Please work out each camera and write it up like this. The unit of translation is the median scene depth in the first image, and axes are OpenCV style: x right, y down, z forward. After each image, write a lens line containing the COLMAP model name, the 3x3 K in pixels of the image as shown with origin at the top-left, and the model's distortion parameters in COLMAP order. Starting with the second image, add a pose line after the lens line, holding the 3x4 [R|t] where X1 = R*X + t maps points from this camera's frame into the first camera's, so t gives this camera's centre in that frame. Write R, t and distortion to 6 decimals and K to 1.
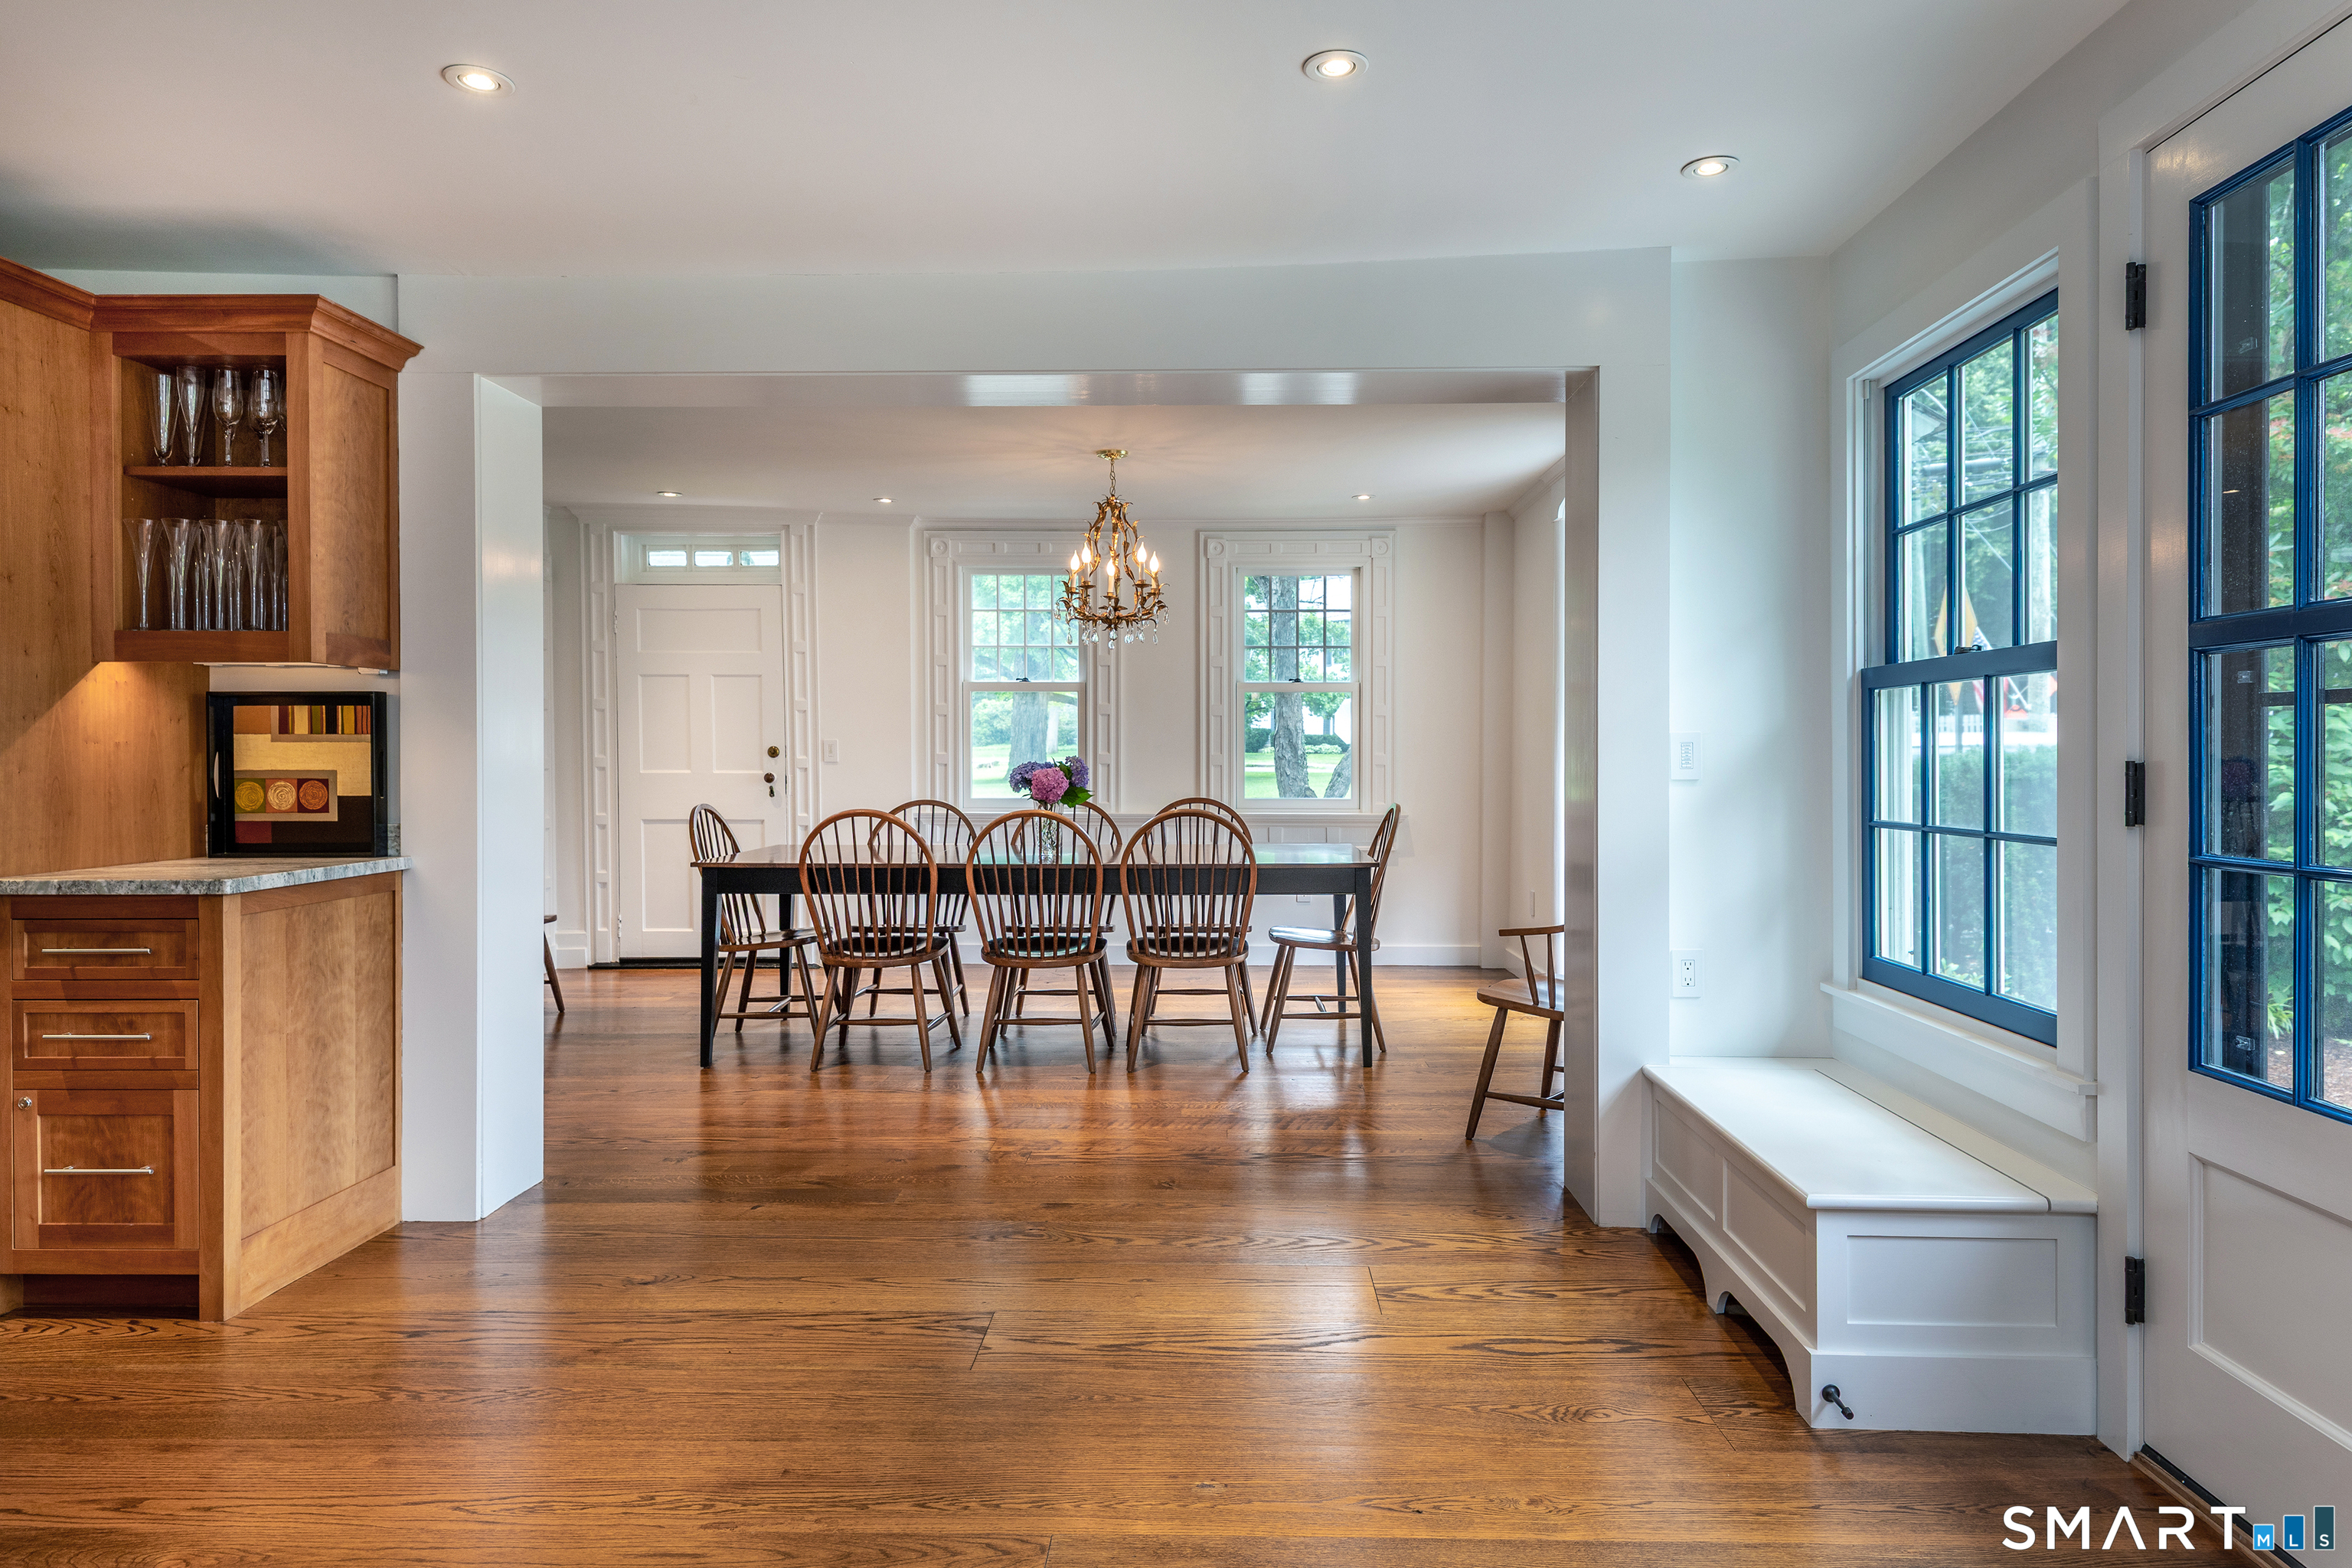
lens RADIAL K [[1401.1, 0, 1185.7], [0, 1401.1, 766.8], [0, 0, 1]] dist [0.009099, -0.002253]
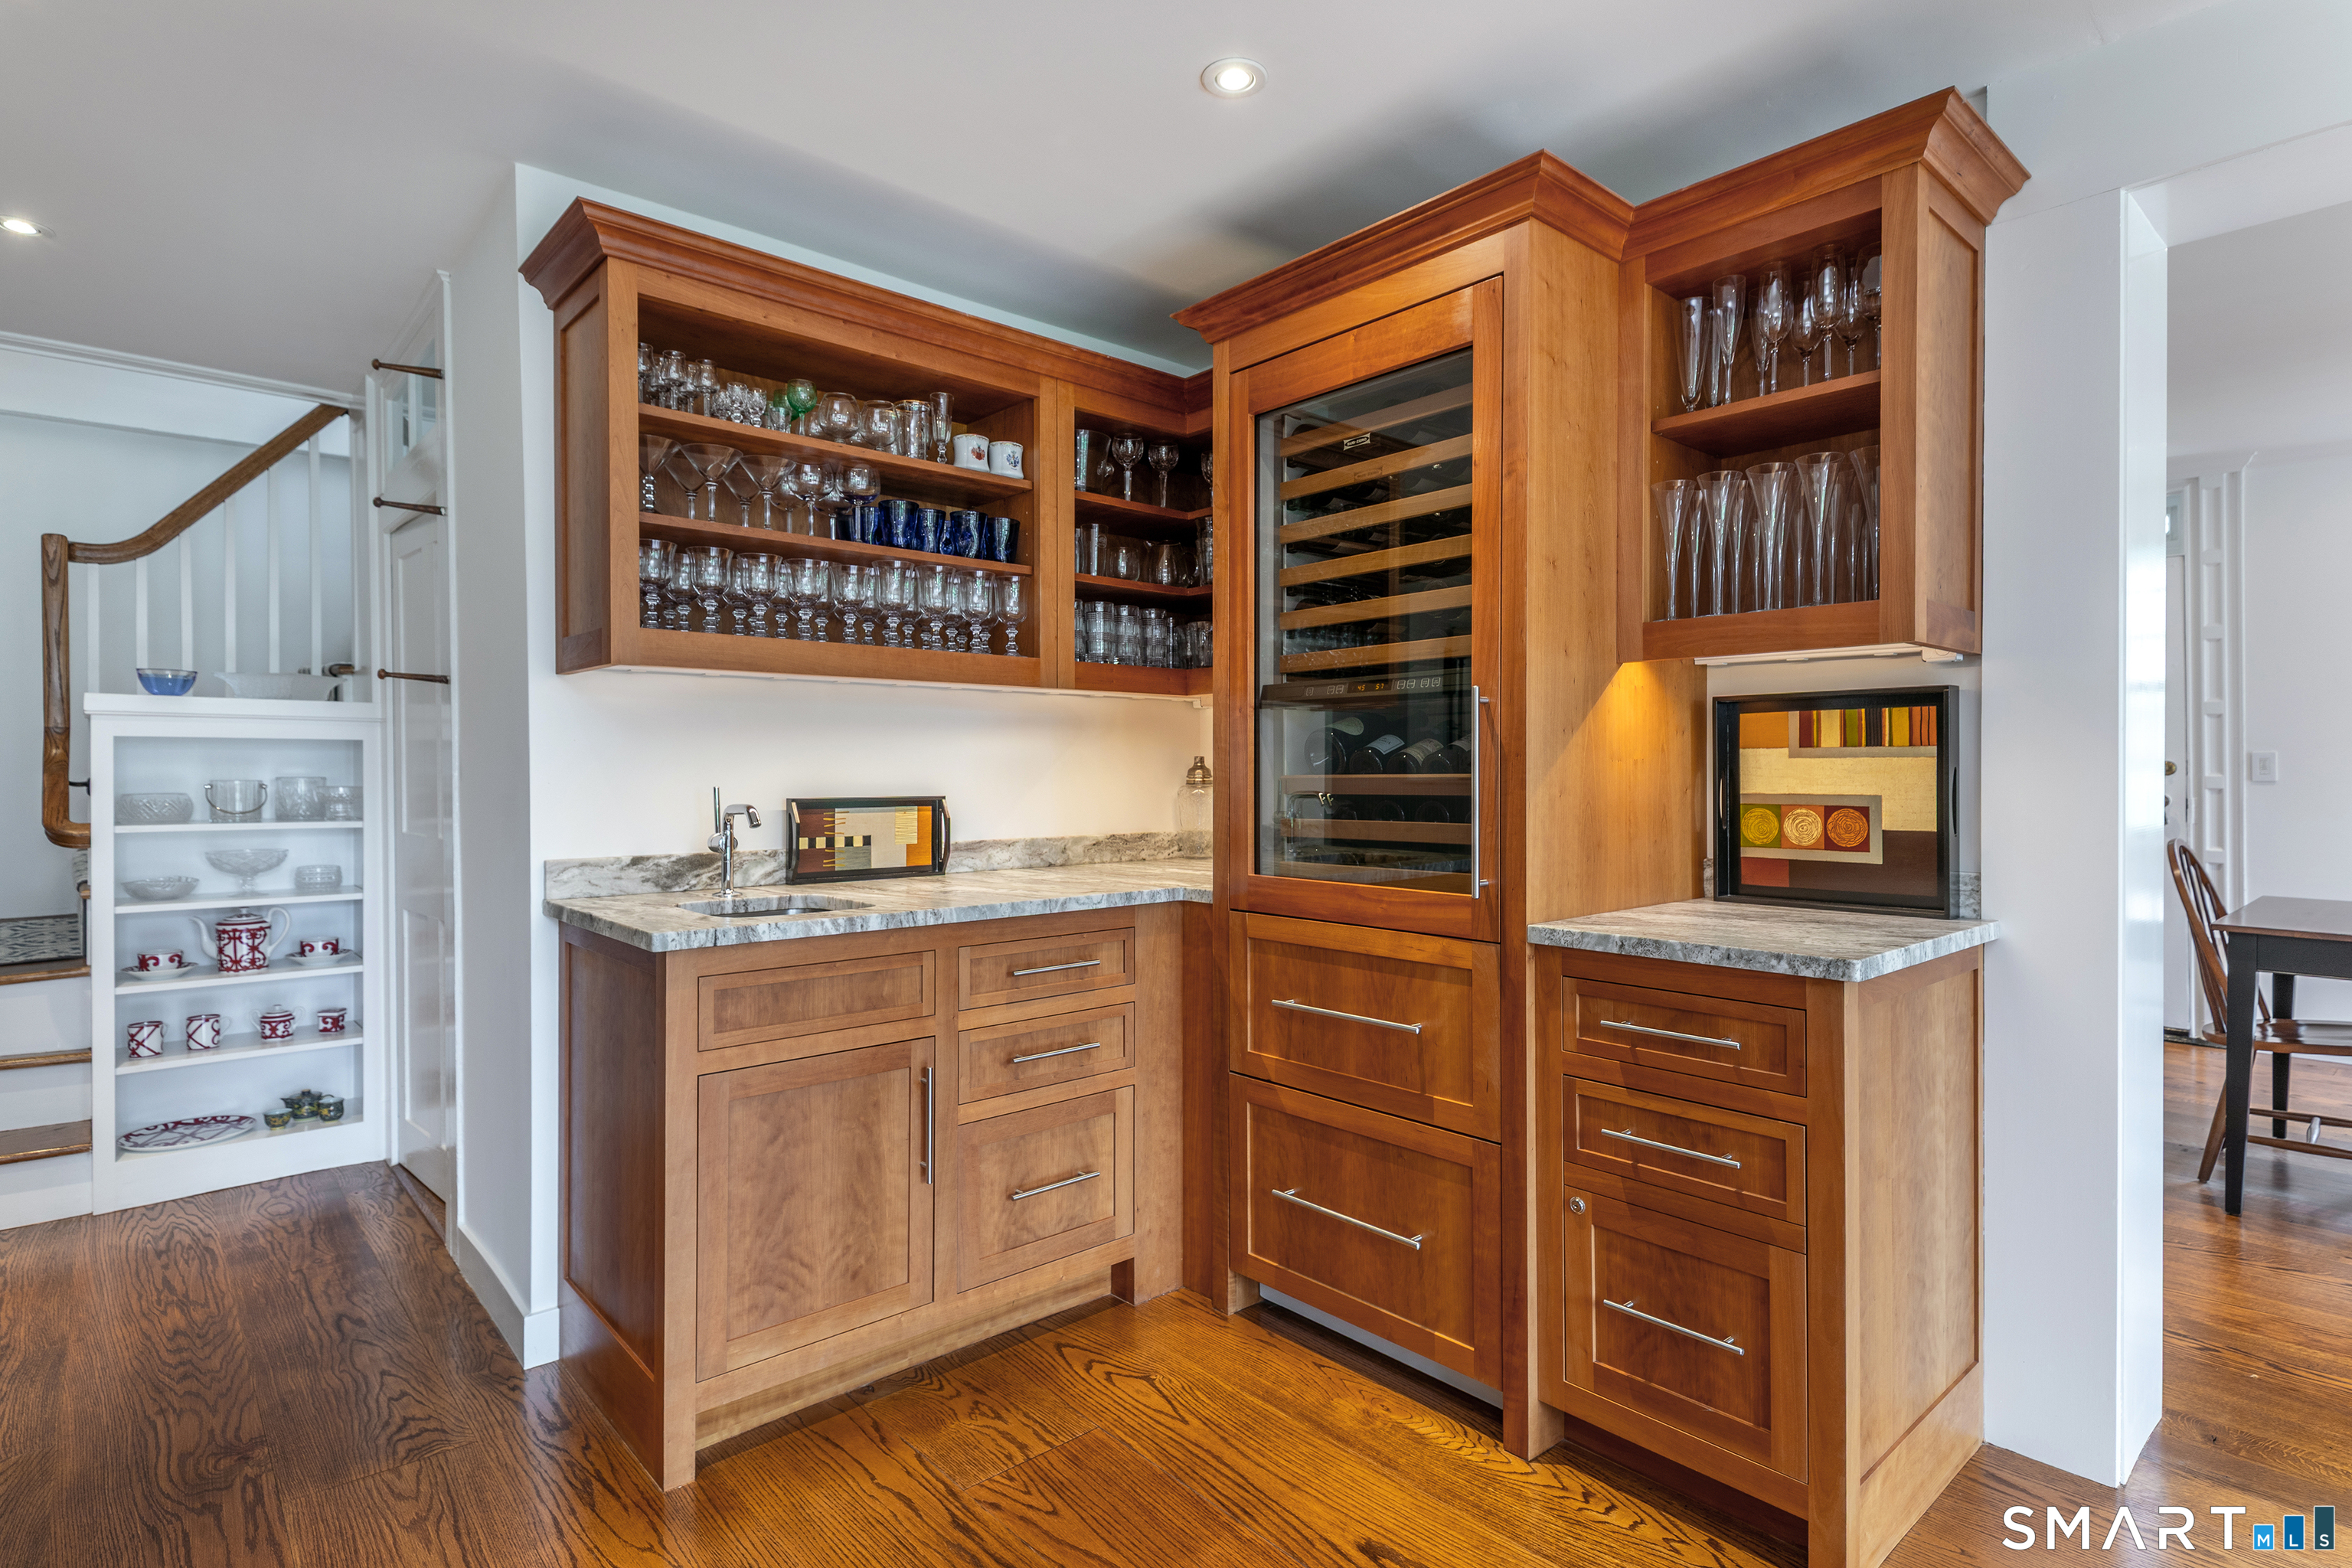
lens RADIAL K [[1180.0, 0, 1176.0], [0, 1180.0, 784.0], [0, 0, 1]] dist [-0.001727, -0.000442]
pose [[0.667893, 0.006234, -0.744231, -0.421188], [-0.004421, 0.999981, 0.004408, -0.004978], [0.744244, 0.000346, 0.667908, 0.332548]]
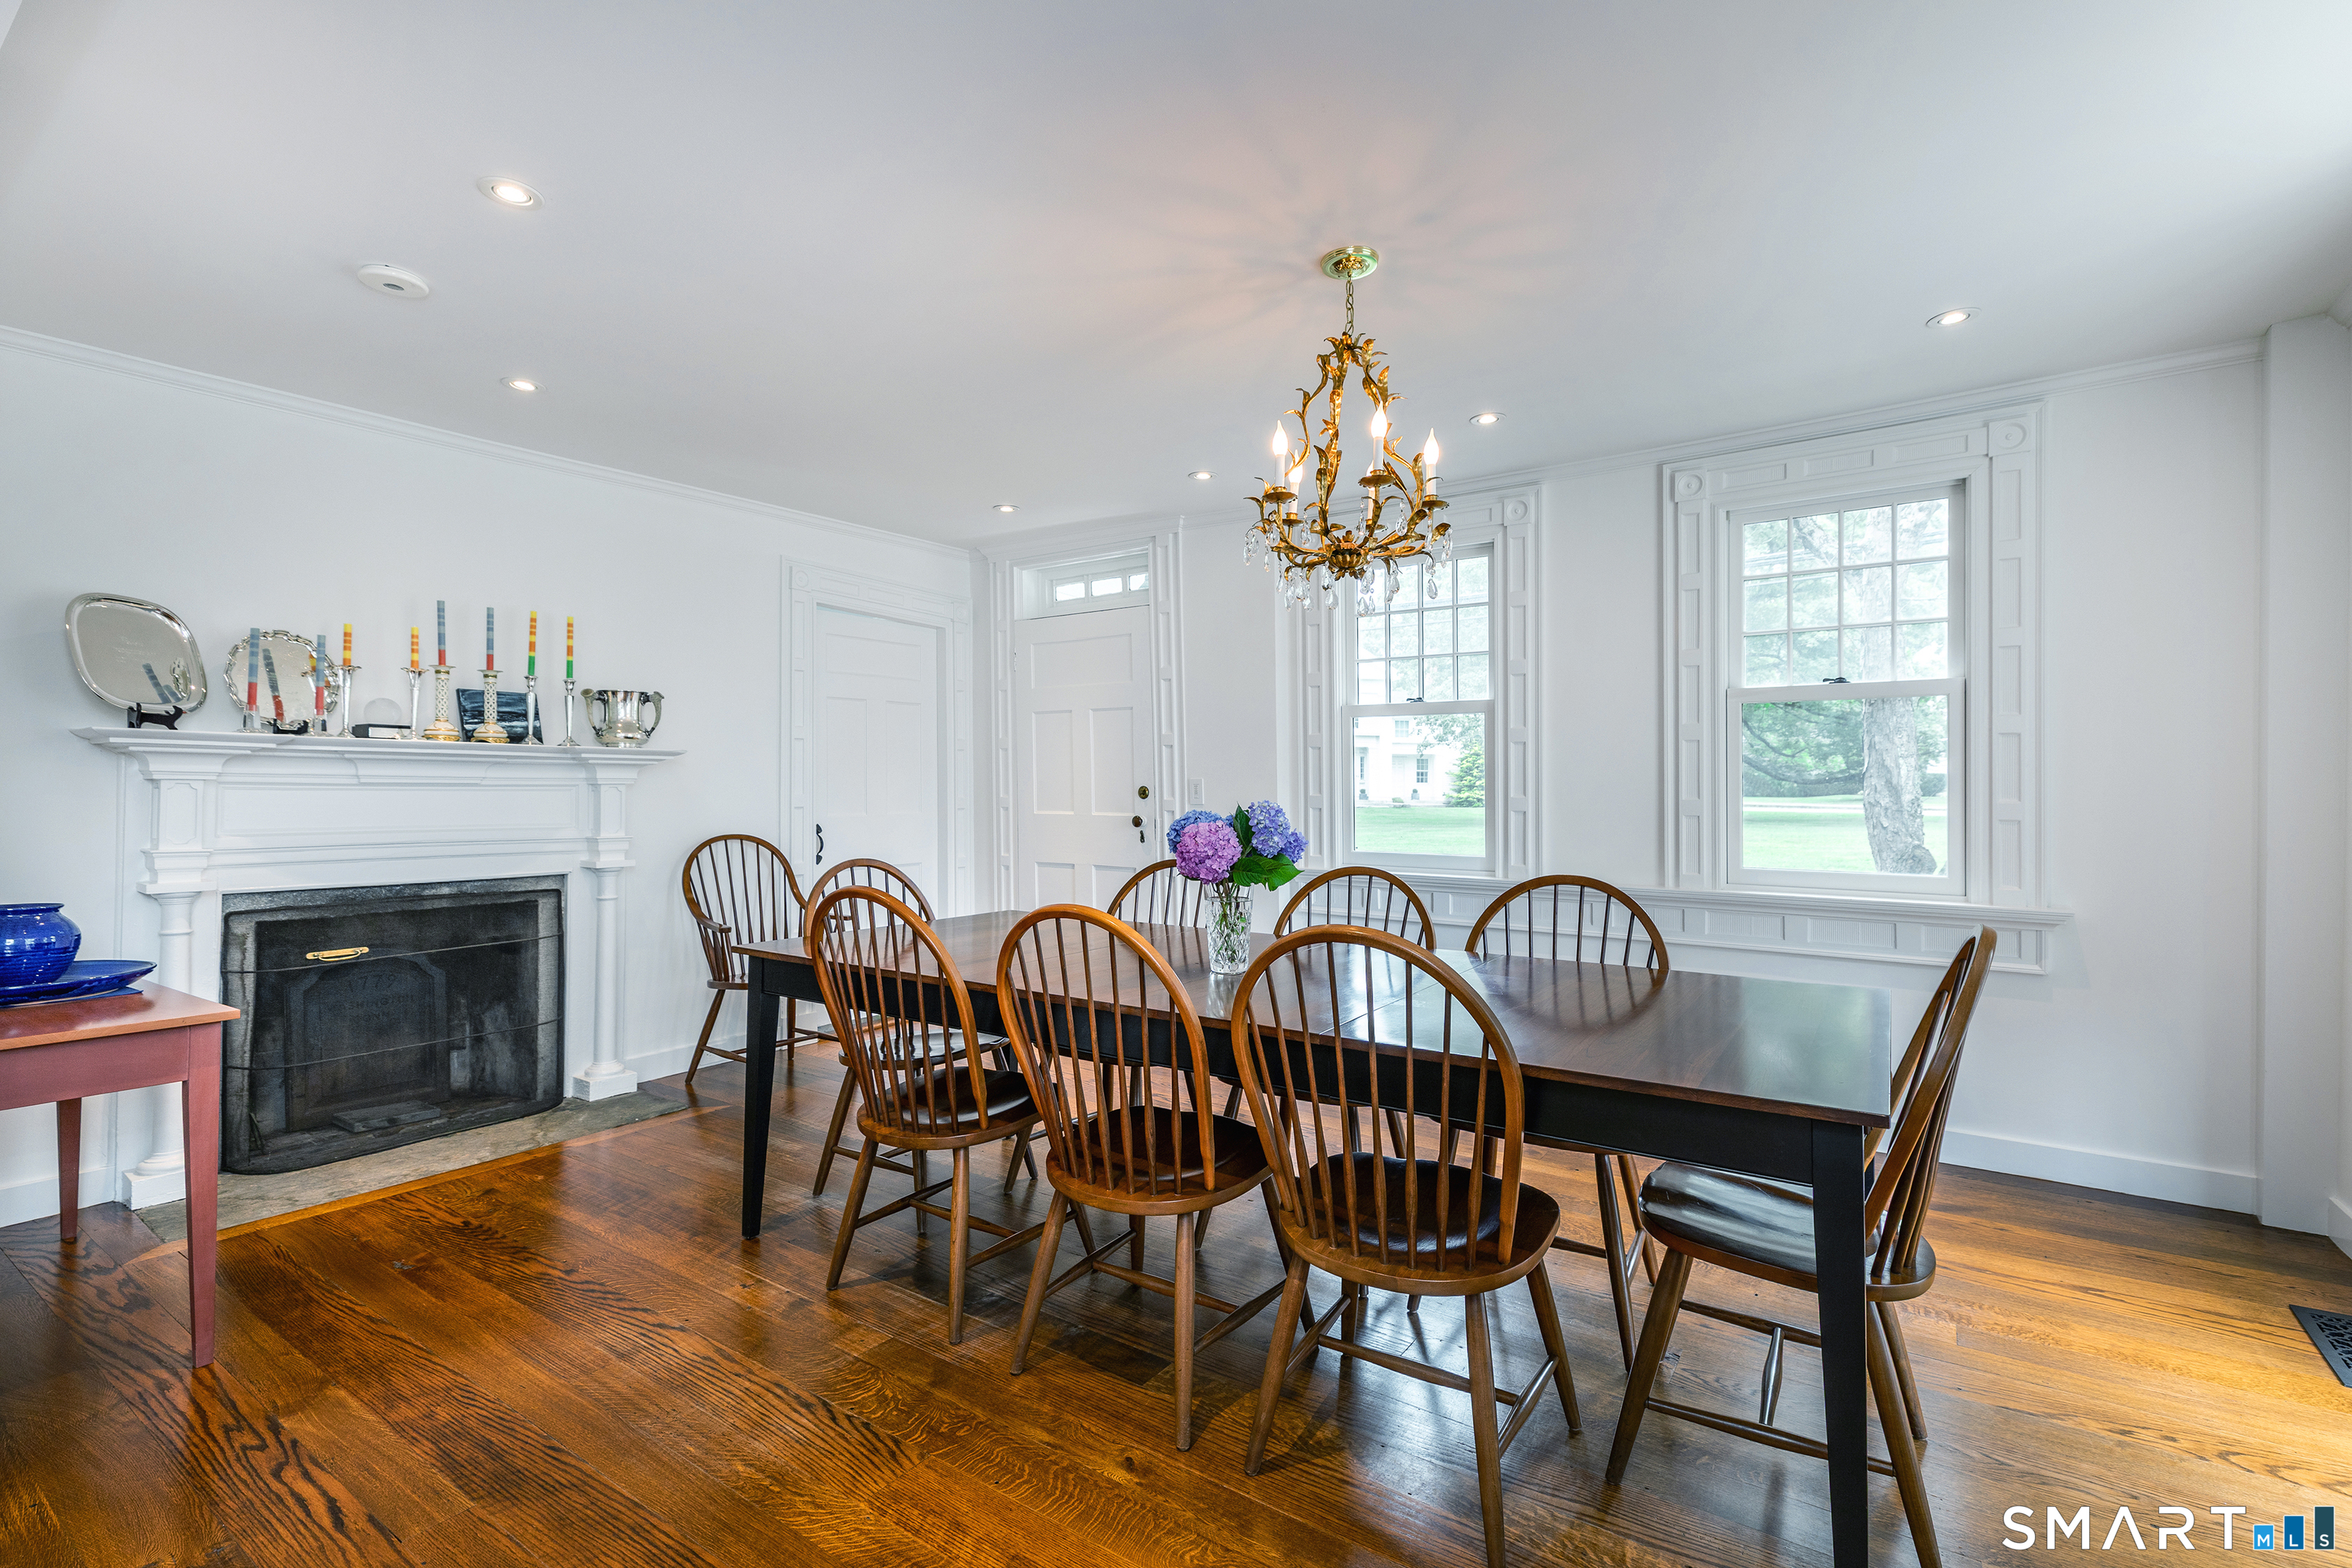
lens RADIAL K [[1049.6, 0, 1169.3], [0, 1049.6, 787.7], [0, 0, 1]] dist [0.000699, -0.000105]
pose [[0.836960, 0.002286, -0.547259, 0.210628], [-0.010979, 0.999860, -0.012615, -0.013091], [0.547154, 0.016566, 0.836868, 1.105174]]
